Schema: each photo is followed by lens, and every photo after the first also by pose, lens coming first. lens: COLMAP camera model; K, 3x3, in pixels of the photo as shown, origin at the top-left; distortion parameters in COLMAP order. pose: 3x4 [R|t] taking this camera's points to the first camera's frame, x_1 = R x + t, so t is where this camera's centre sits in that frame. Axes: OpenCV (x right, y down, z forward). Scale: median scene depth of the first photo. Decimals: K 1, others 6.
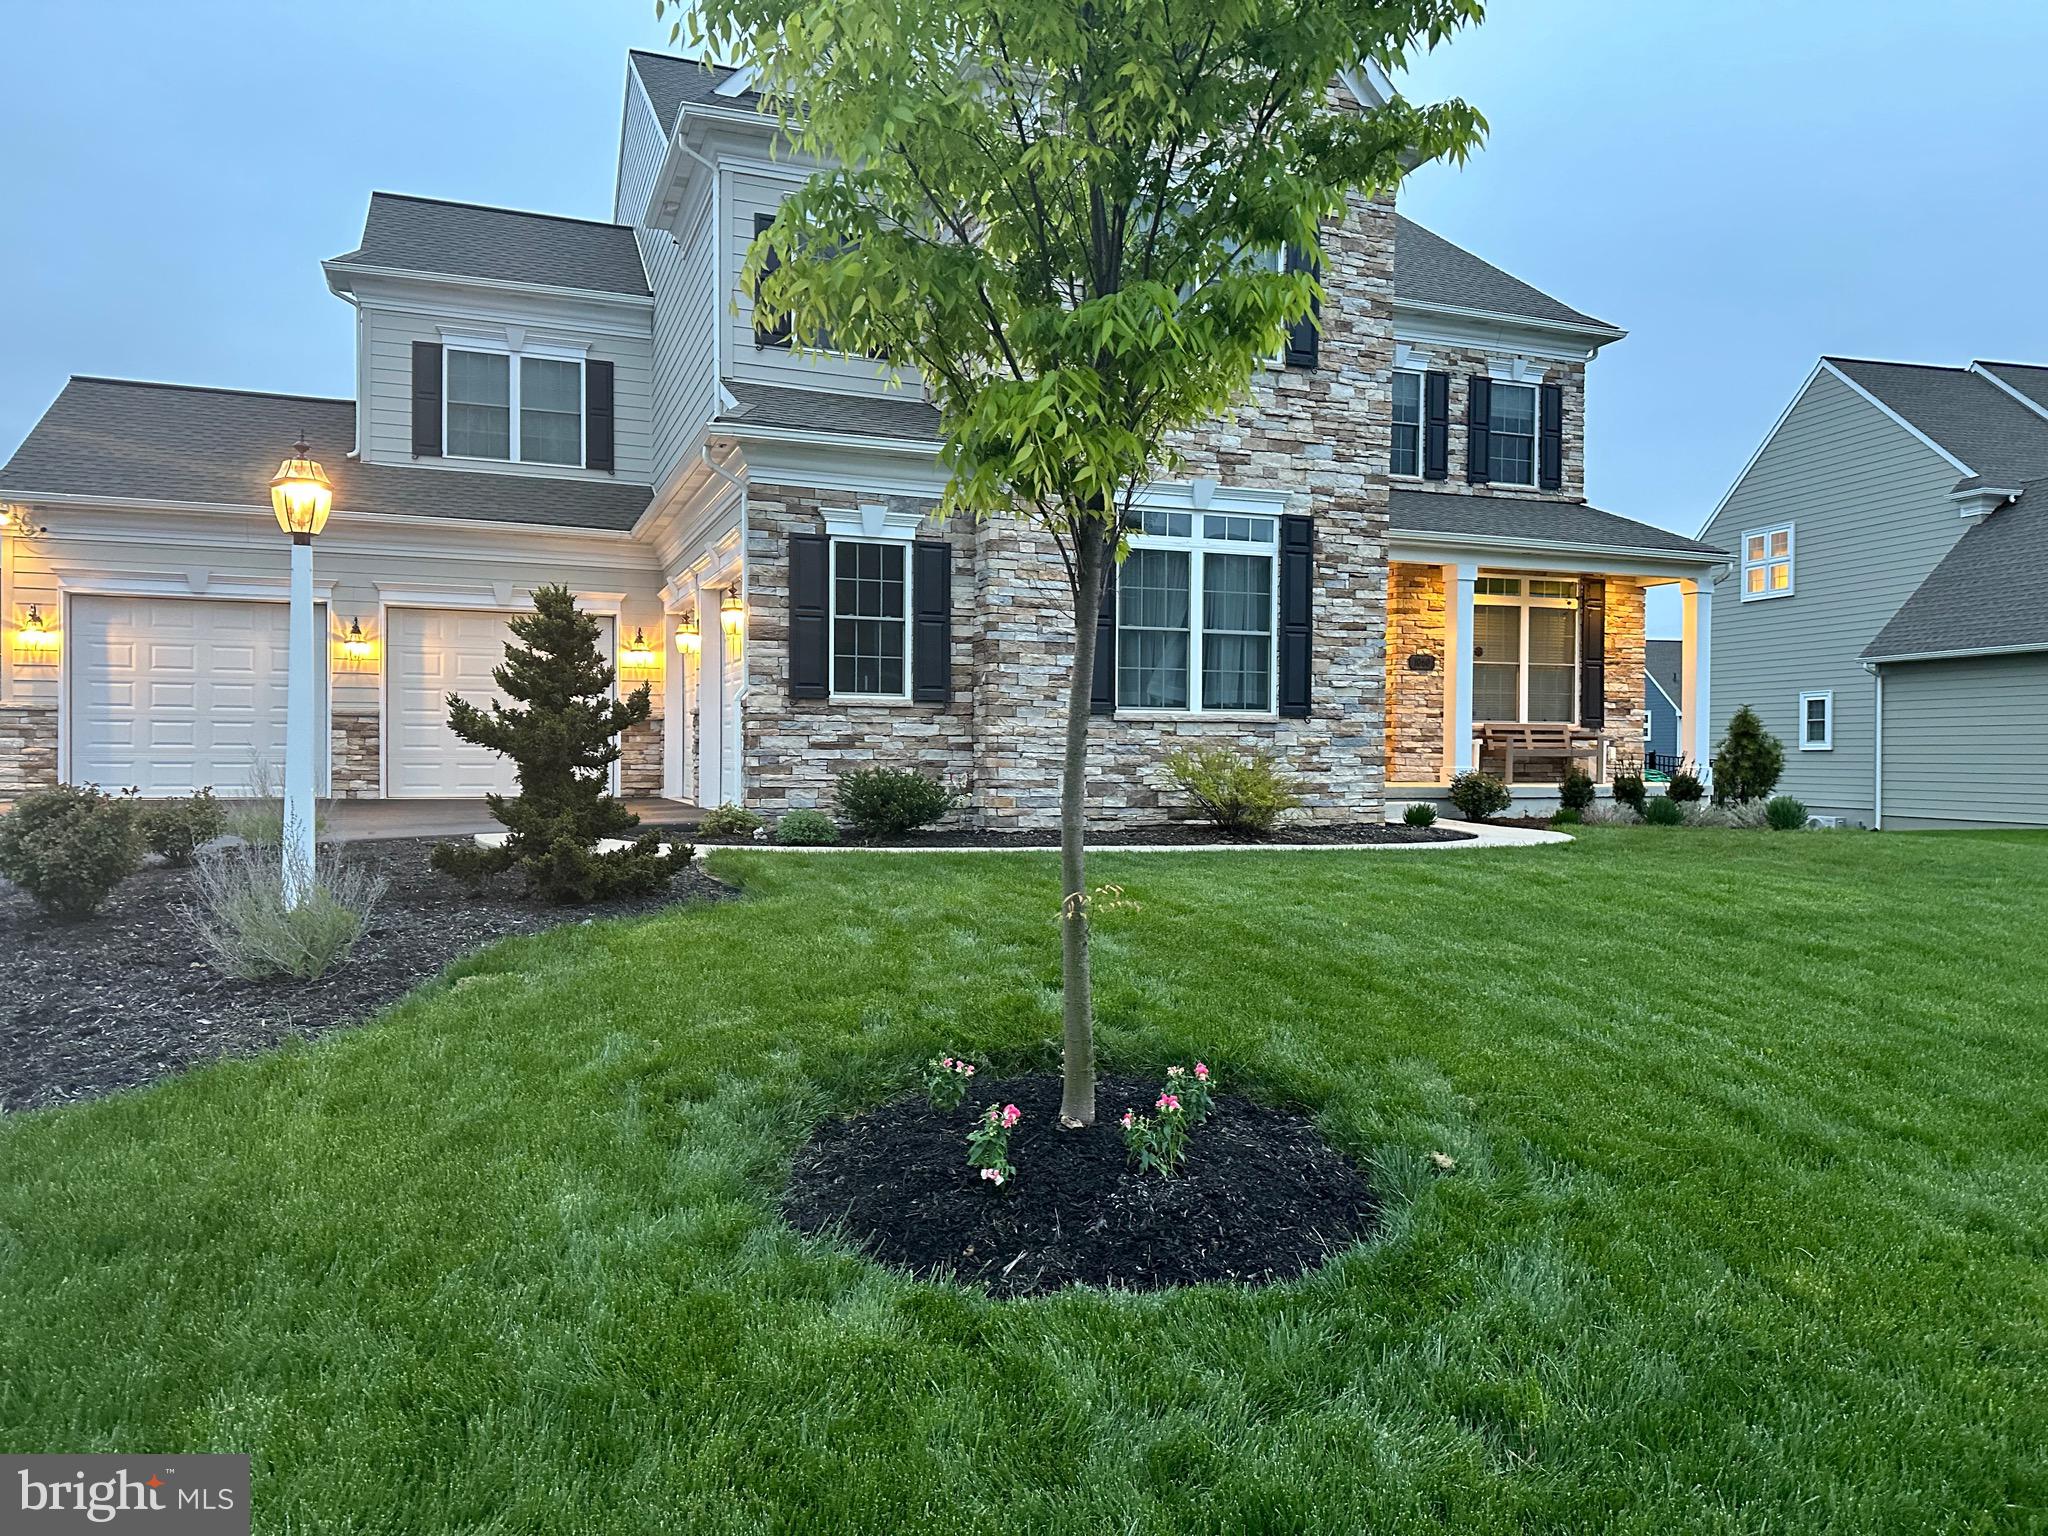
lens RADIAL K [[1427.5, 0, 1024.0], [0, 1427.5, 768.0], [0, 0, 1]] dist [0.159349, -0.280274]
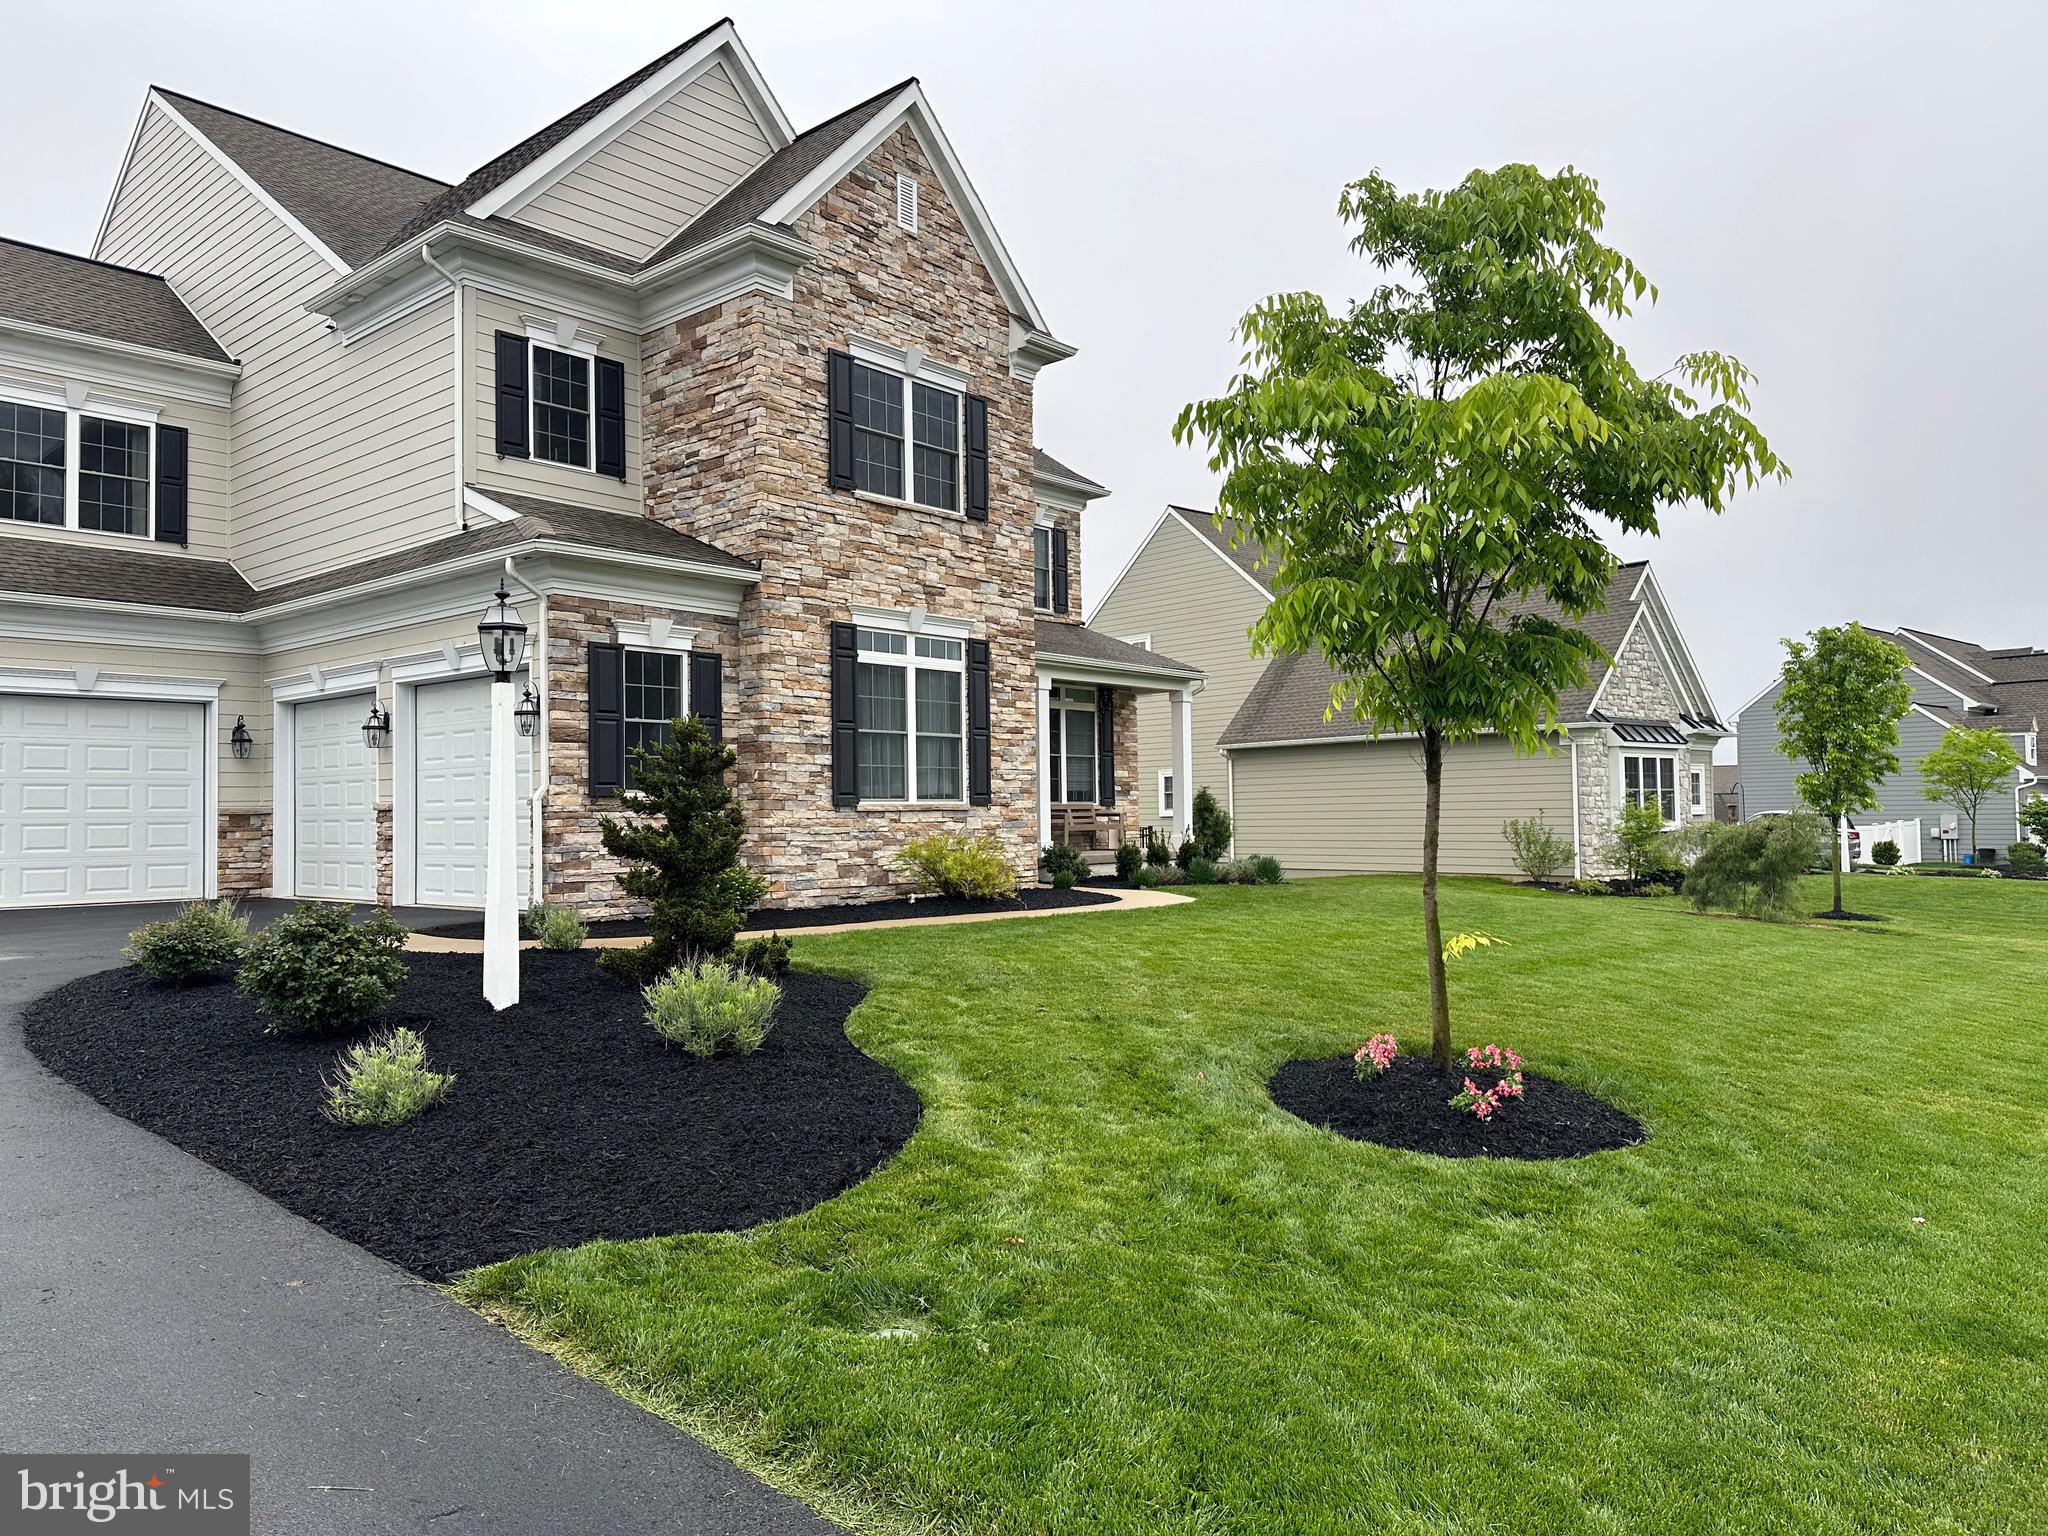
lens RADIAL K [[1427.5, 0, 1024.0], [0, 1427.5, 768.0], [0, 0, 1]] dist [0.159349, -0.280274]
pose [[0.887078, -0.002889, 0.461611, -0.340018], [0.024186, 0.998898, -0.040225, -0.017675], [-0.460986, 0.046847, 0.886170, -0.084061]]
